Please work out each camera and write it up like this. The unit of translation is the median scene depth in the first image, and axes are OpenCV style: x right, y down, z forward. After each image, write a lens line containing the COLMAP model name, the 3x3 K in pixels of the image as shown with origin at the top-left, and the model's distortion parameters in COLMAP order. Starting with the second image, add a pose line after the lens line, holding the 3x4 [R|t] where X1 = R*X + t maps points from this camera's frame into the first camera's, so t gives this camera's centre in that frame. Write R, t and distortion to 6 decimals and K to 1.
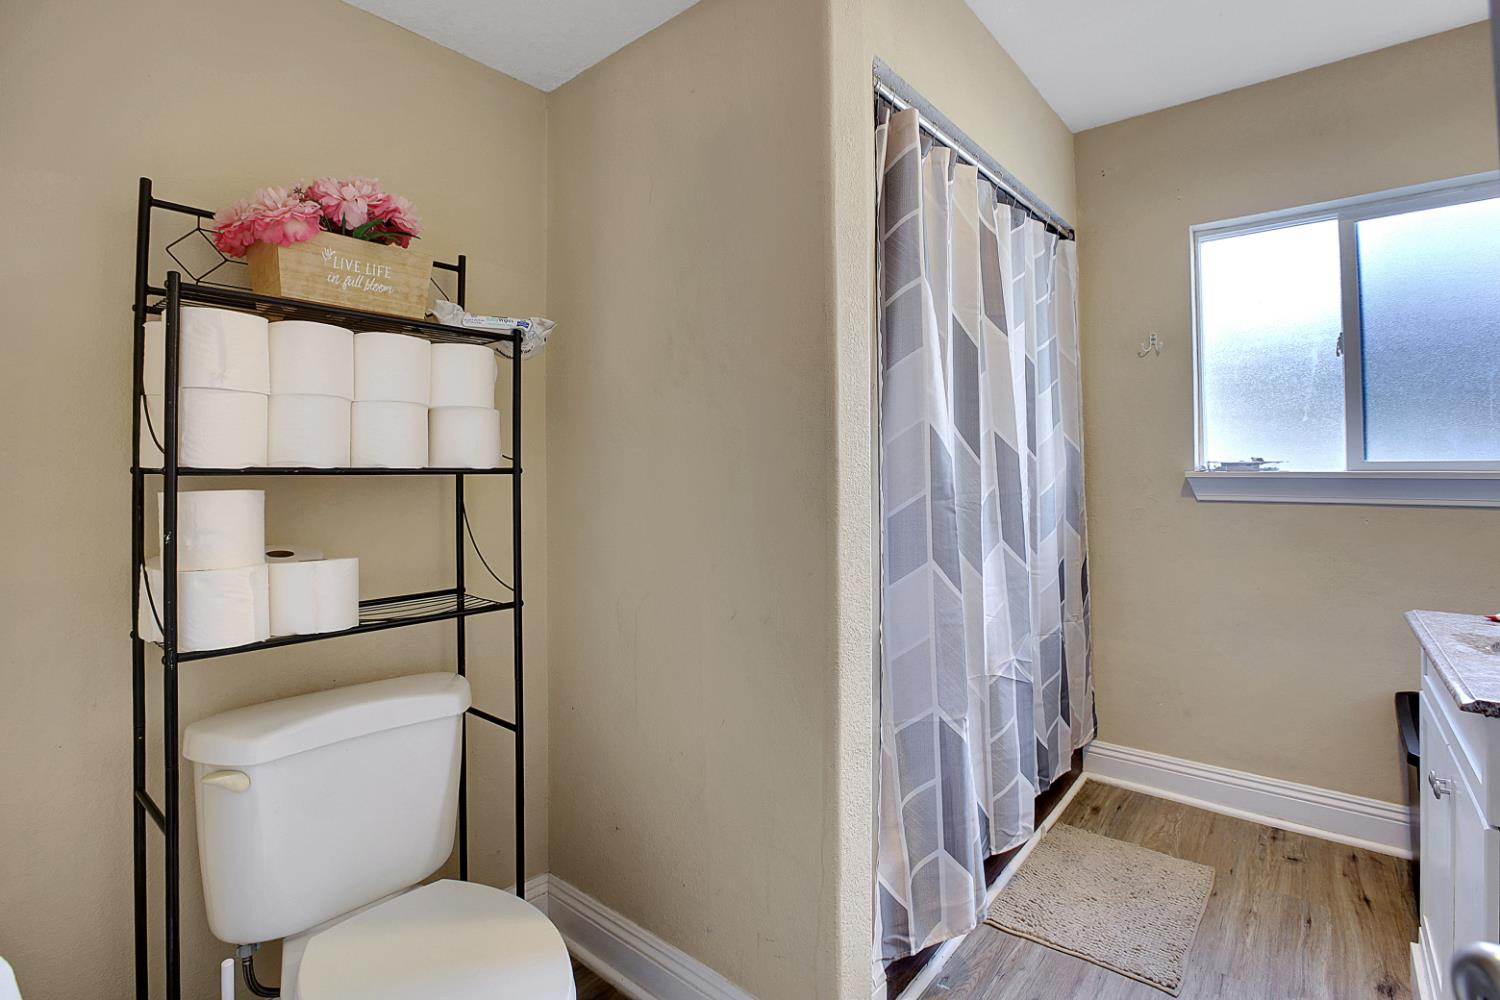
lens RADIAL K [[698.8, 0, 746.0], [0, 698.8, 477.8], [0, 0, 1]] dist [-0.049026, 0.009482]
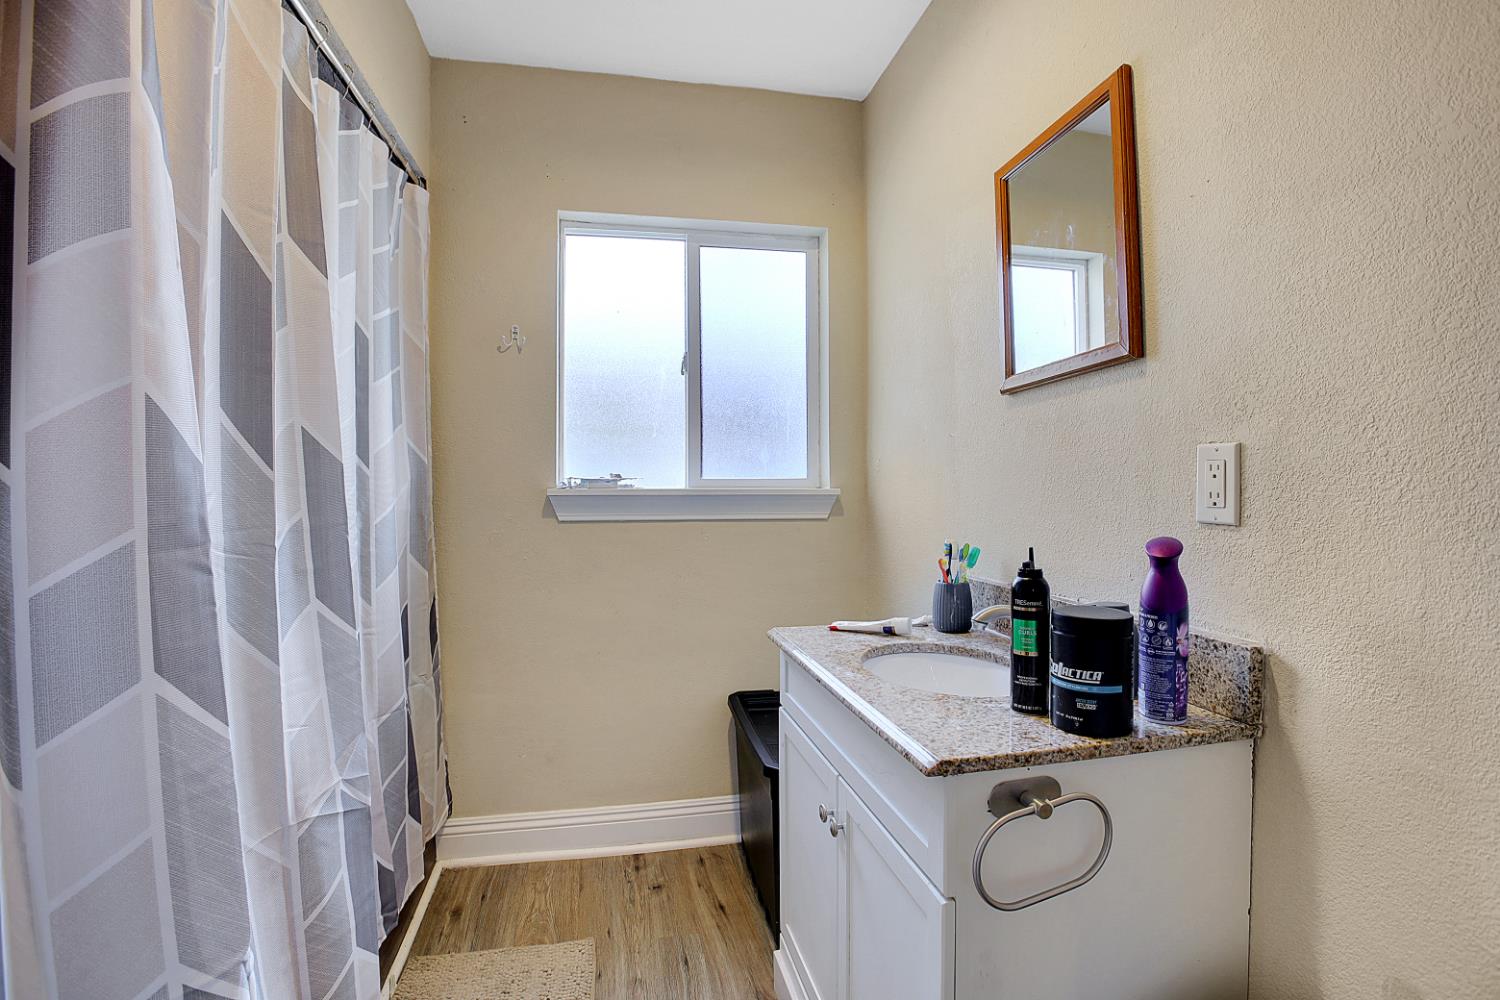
lens RADIAL K [[698.8, 0, 746.0], [0, 698.8, 477.8], [0, 0, 1]] dist [-0.049026, 0.009482]
pose [[0.619919, 0.009190, 0.784612, 0.109148], [0.009698, 0.999765, -0.019372, -0.003957], [-0.784606, 0.019618, 0.619685, 0.272738]]
